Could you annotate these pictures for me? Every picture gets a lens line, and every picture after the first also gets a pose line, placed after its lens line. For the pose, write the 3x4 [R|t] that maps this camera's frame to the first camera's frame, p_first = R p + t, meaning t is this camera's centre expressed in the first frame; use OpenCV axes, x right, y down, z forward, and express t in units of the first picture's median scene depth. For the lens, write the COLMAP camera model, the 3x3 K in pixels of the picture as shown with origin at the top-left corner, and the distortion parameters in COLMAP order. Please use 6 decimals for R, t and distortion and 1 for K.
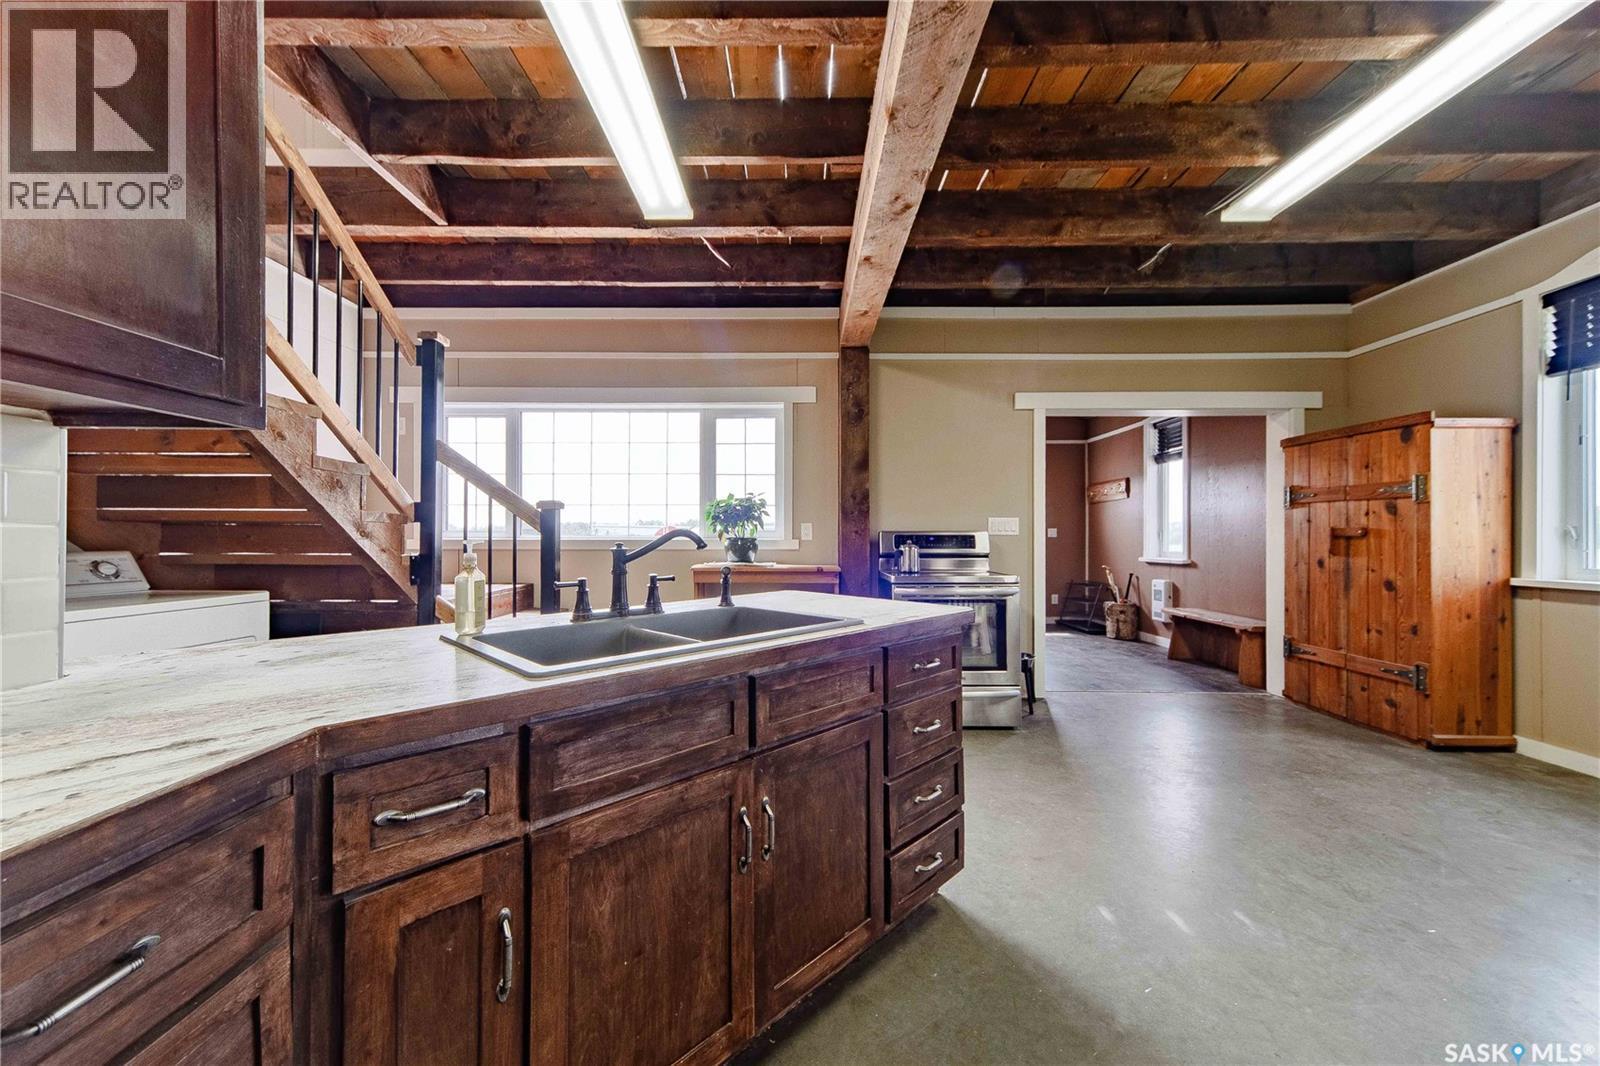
lens RADIAL K [[565.4, 0, 803.6], [0, 565.4, 543.8], [0, 0, 1]] dist [0.019104, 0.000028]
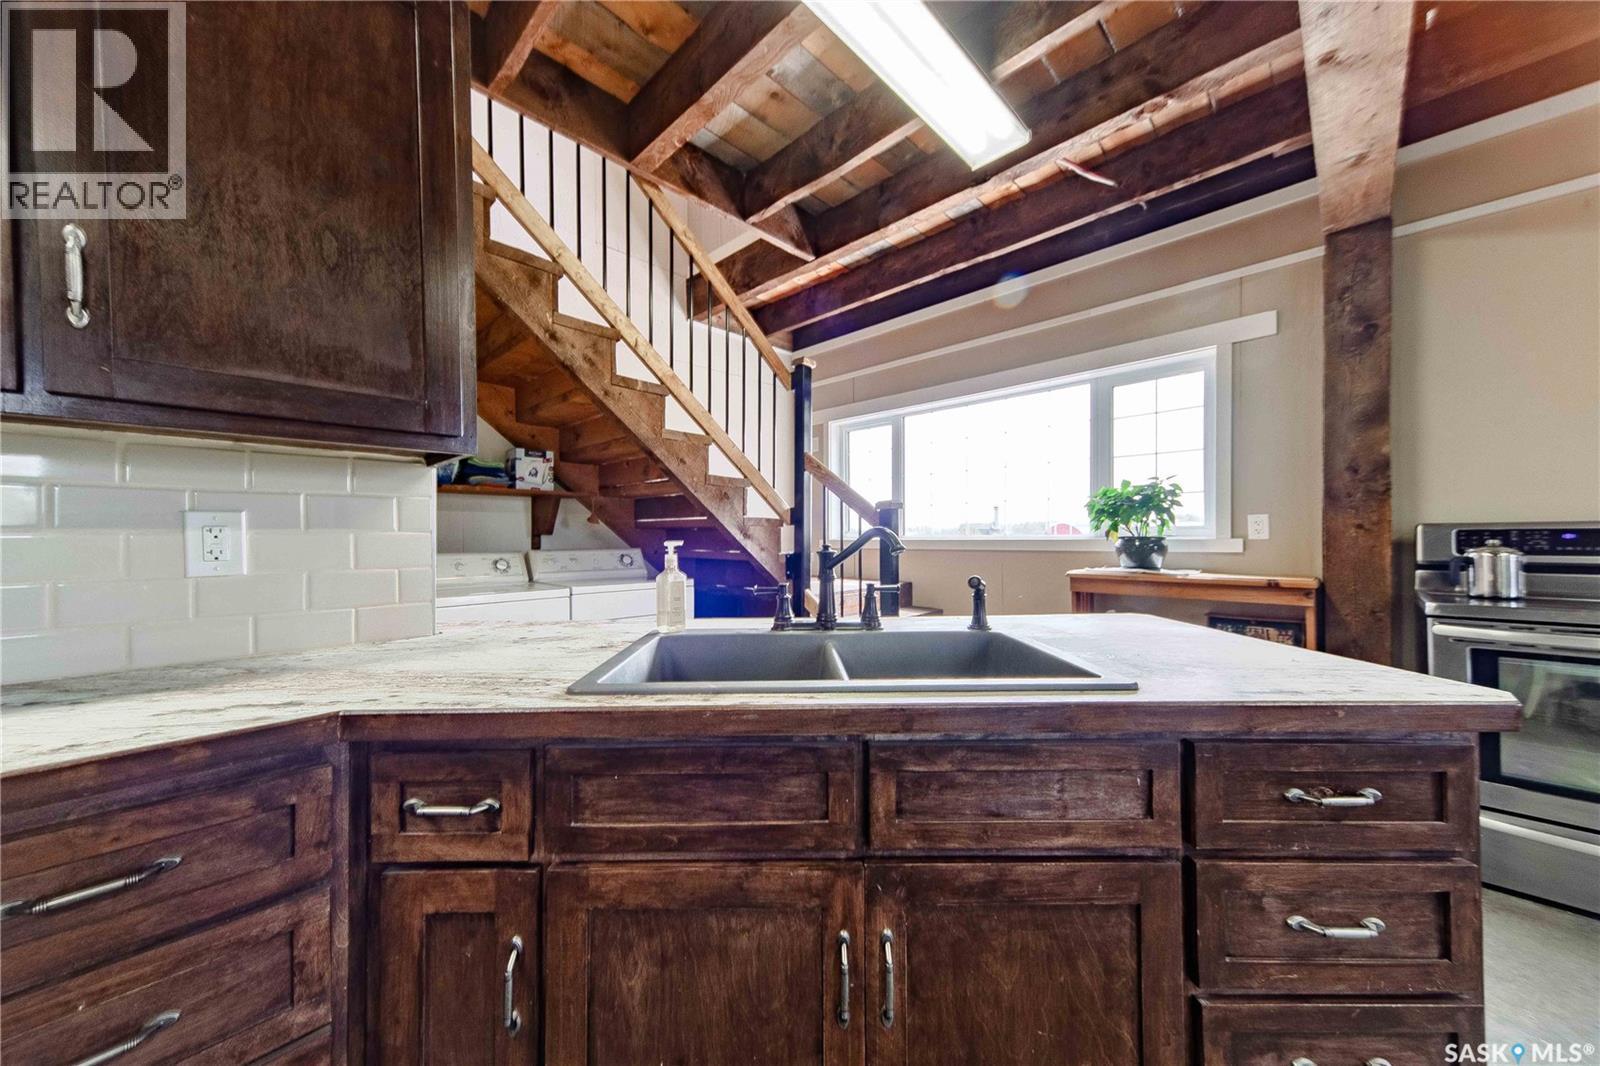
lens RADIAL K [[565.4, 0, 803.6], [0, 565.4, 543.8], [0, 0, 1]] dist [0.019104, 0.000028]
pose [[0.722255, 0.003110, -0.691620, 0.201378], [-0.002098, 0.999995, 0.002307, -0.003876], [0.691624, -0.000215, 0.722258, 0.281632]]
